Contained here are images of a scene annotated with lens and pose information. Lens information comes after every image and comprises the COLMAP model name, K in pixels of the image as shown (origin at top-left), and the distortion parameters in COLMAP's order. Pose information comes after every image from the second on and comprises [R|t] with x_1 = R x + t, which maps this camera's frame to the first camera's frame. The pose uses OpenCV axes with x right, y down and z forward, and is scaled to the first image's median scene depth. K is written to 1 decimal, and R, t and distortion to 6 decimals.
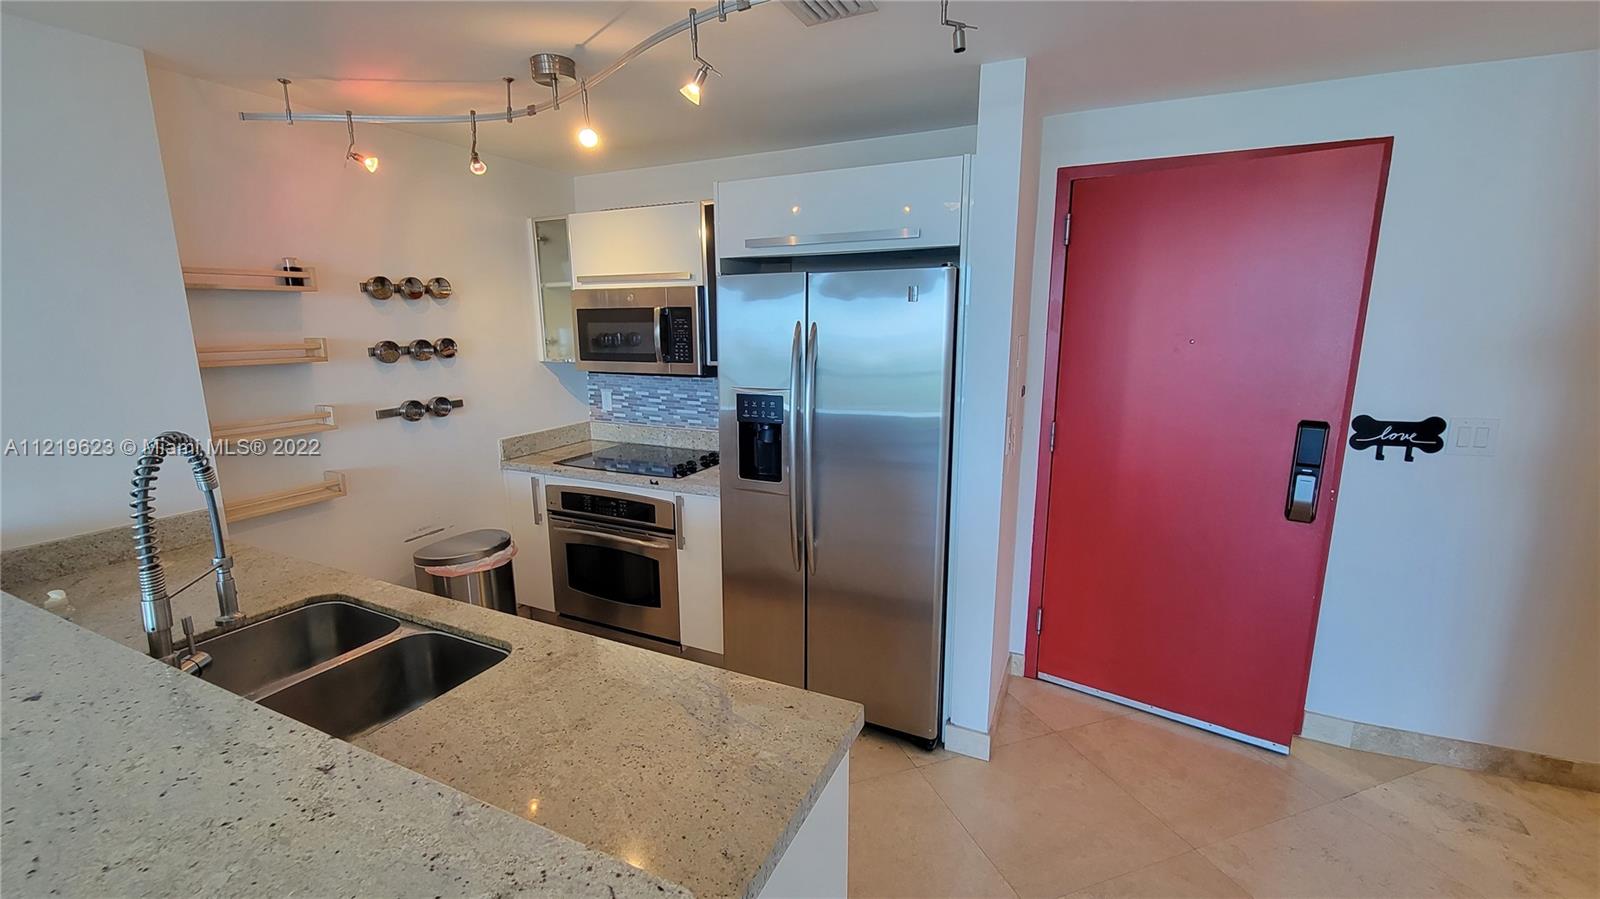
lens RADIAL K [[657.2, 0, 793.4], [0, 657.2, 448.2], [0, 0, 1]] dist [0.004402, -0.003468]
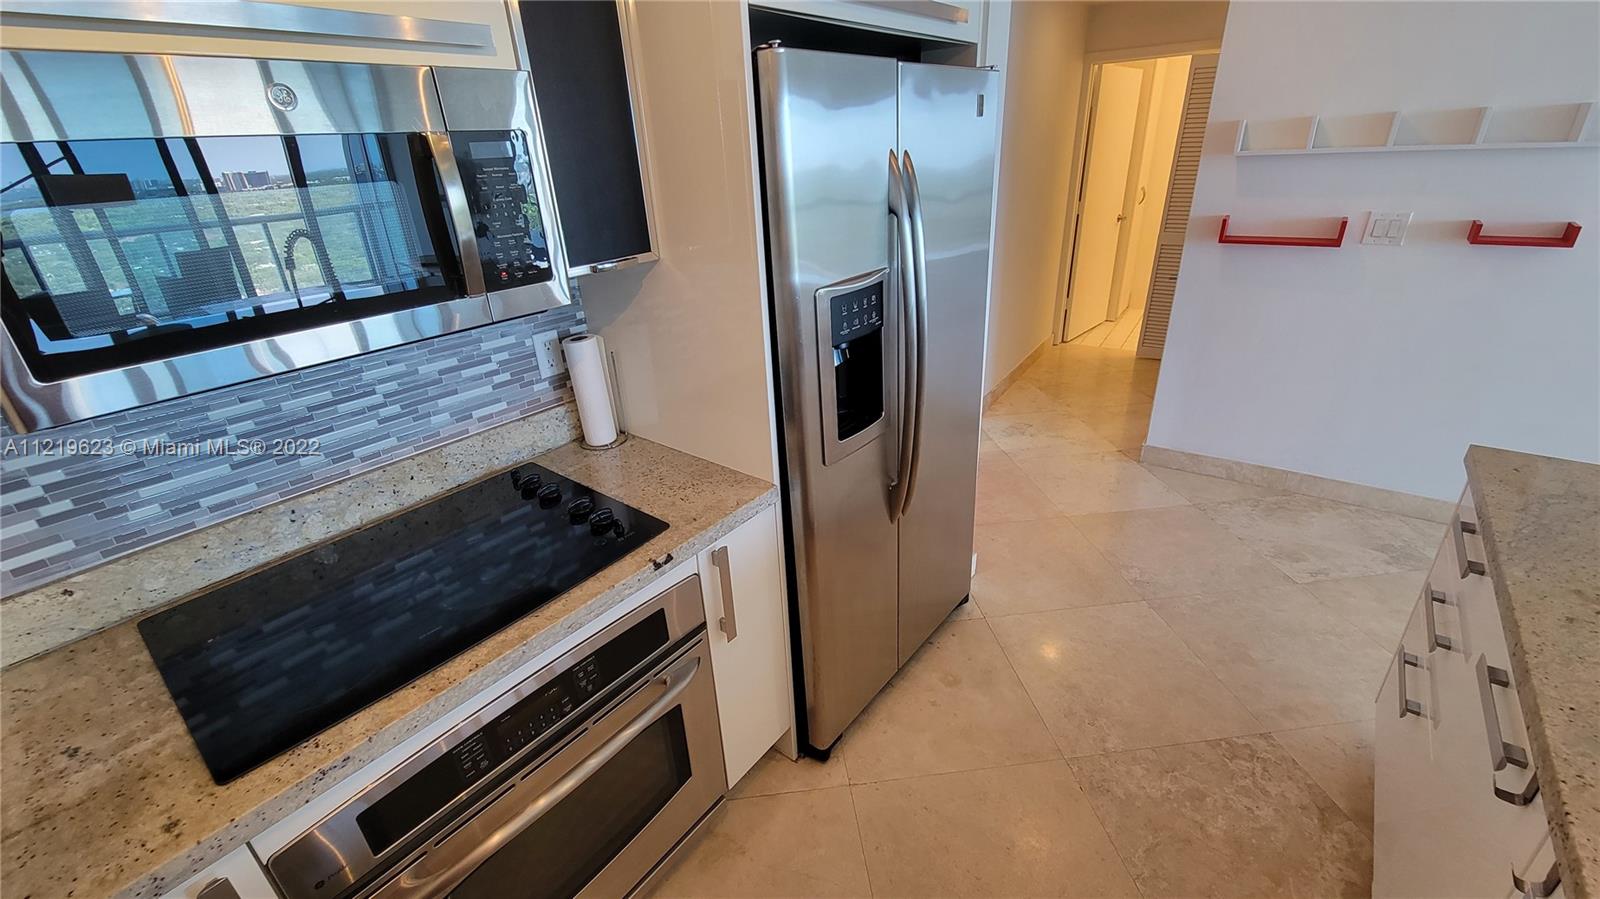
lens RADIAL K [[657.2, 0, 793.4], [0, 657.2, 448.2], [0, 0, 1]] dist [0.004402, -0.003468]
pose [[0.223698, -0.413054, 0.882806, -0.609539], [0.233705, 0.902067, 0.362846, -0.171325], [-0.946225, 0.125148, 0.298323, 0.863852]]
